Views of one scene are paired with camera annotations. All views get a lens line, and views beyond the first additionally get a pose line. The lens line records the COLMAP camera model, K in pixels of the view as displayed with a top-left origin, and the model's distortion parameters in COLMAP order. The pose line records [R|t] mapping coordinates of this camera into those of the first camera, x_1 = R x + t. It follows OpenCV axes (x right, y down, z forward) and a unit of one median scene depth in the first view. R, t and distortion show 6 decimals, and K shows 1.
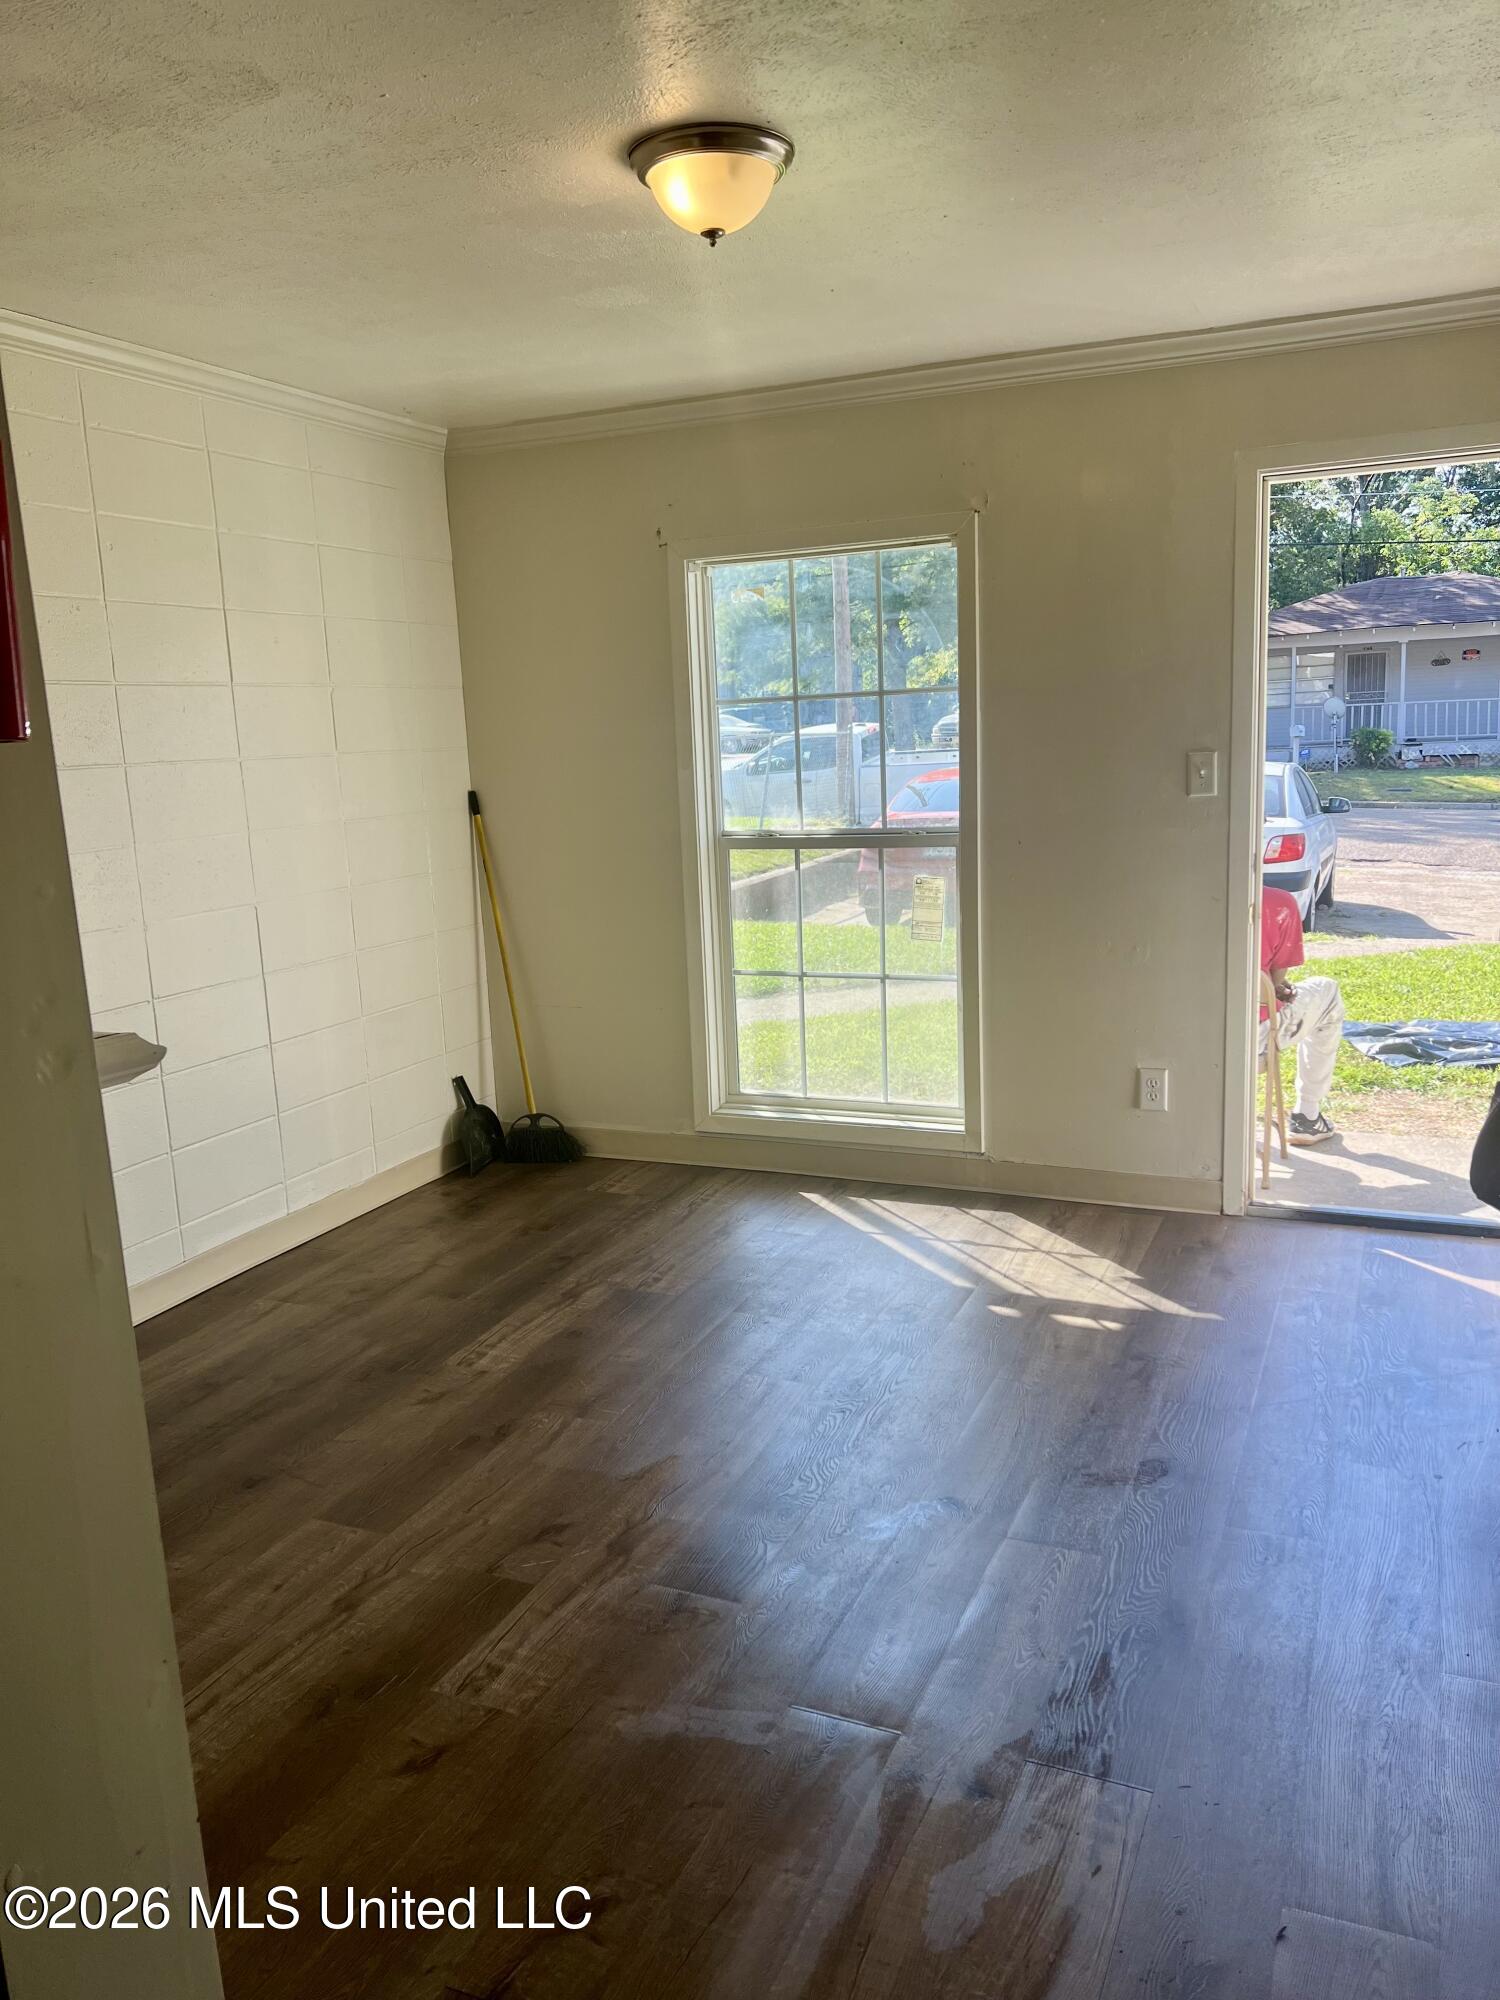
lens RADIAL K [[1510.3, 0, 744.7], [0, 1510.3, 1000.7], [0, 0, 1]] dist [-0.011032, -0.000203]
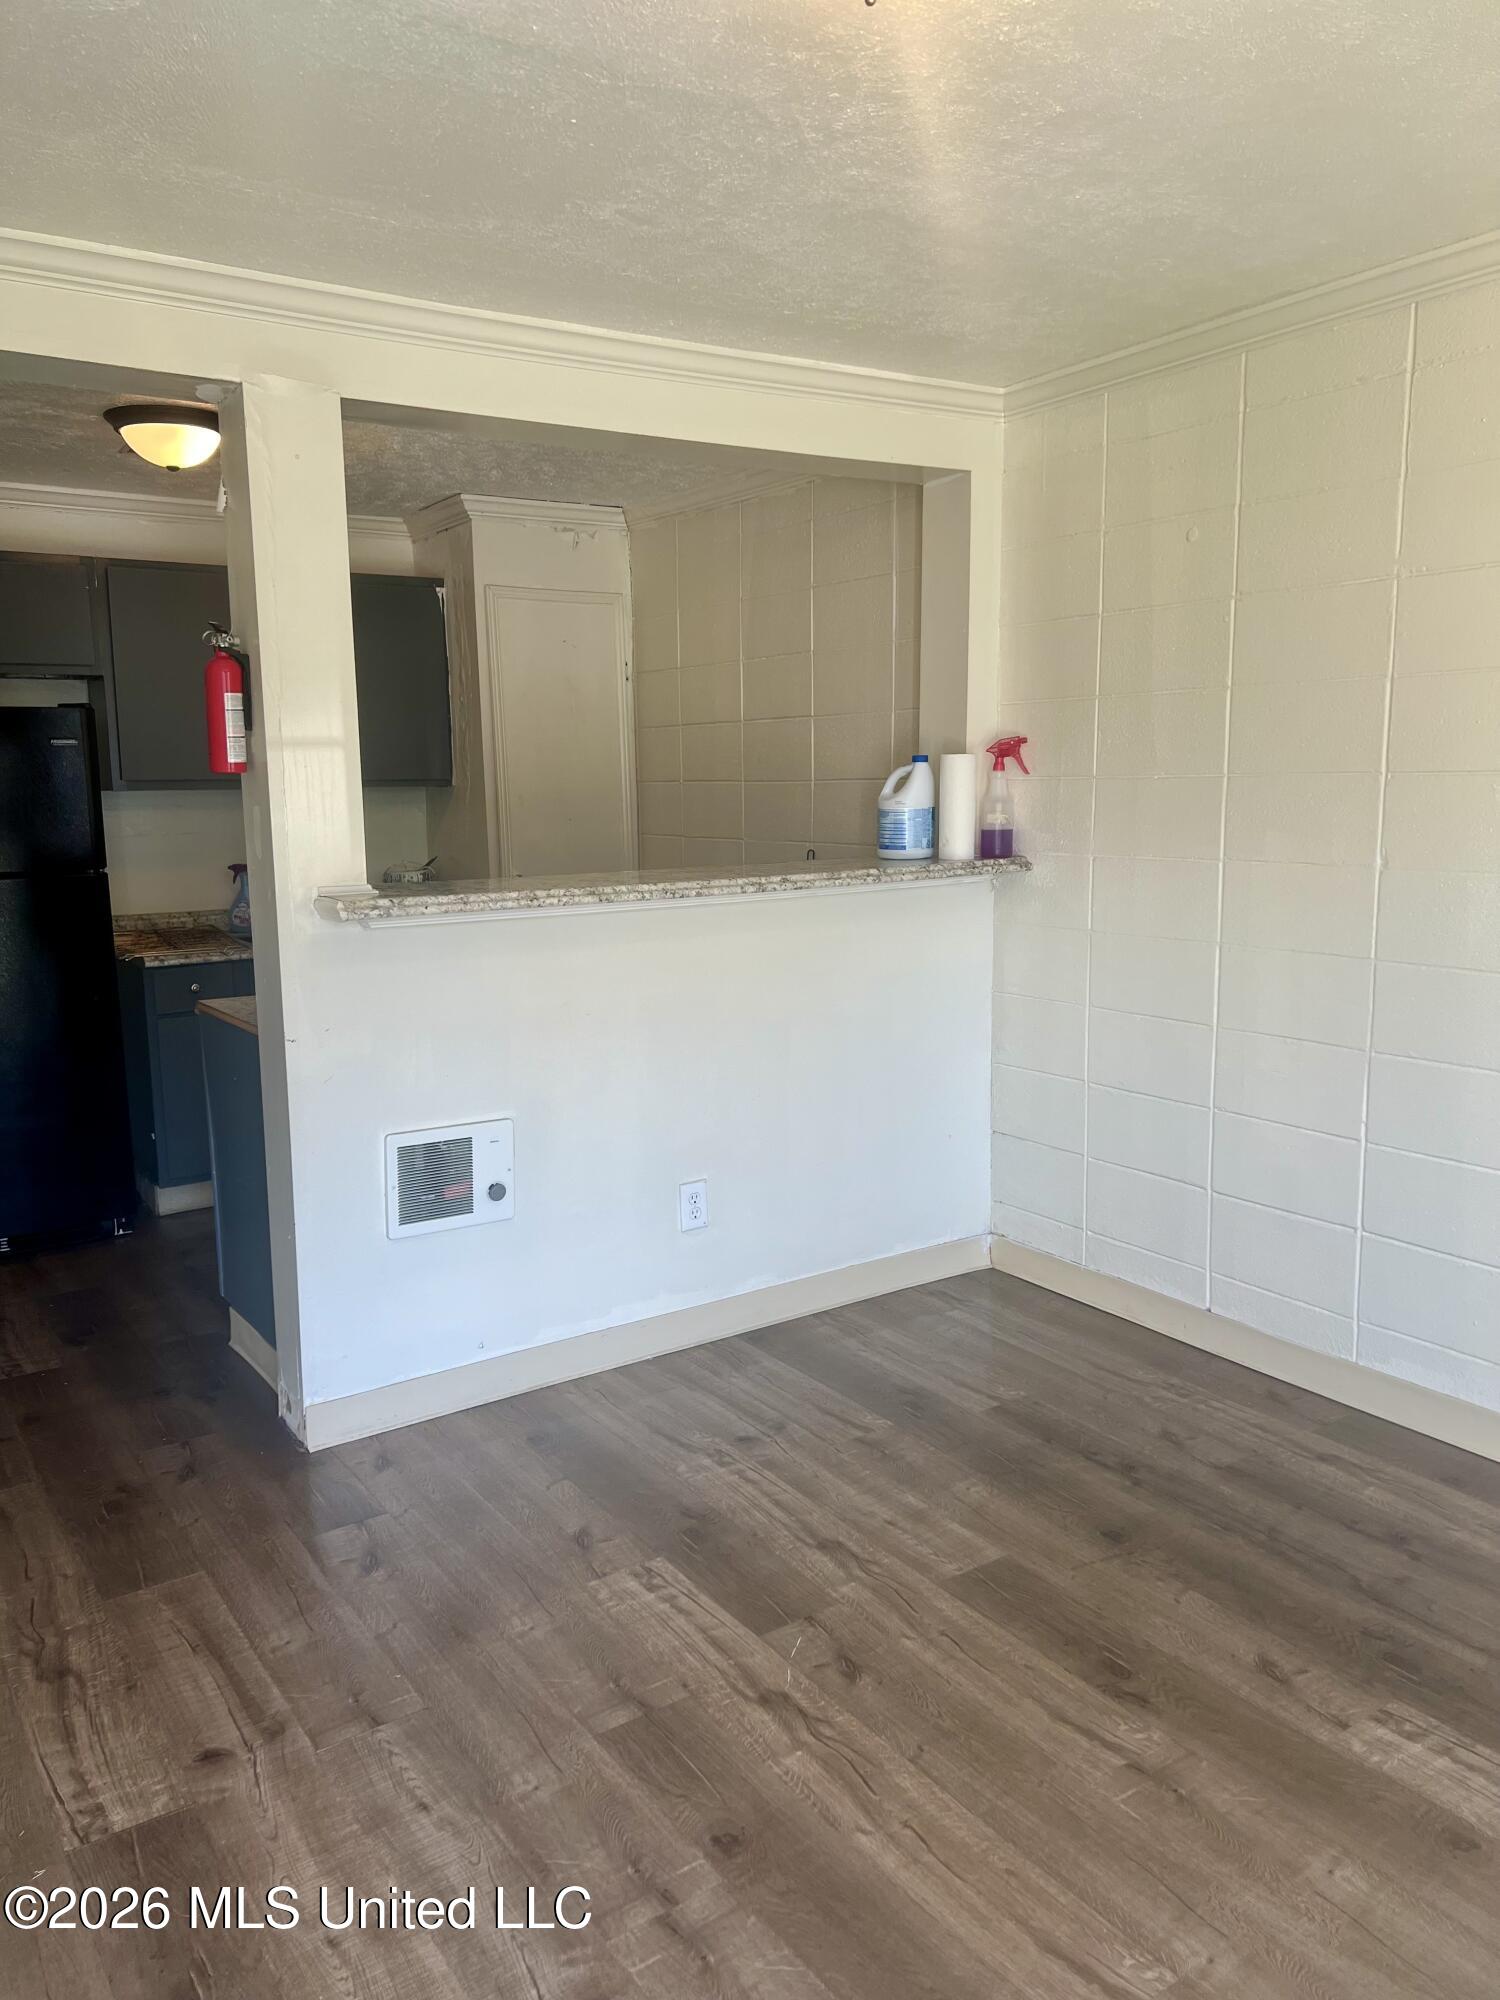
lens RADIAL K [[1510.3, 0, 740.4], [0, 1510.3, 999.9], [0, 0, 1]] dist [-0.011032, -0.000203]
pose [[-0.533013, 0.177717, -0.827233, 0.559485], [-0.116113, 0.953079, 0.279568, -0.255048], [0.838102, 0.245066, -0.487368, 1.276991]]
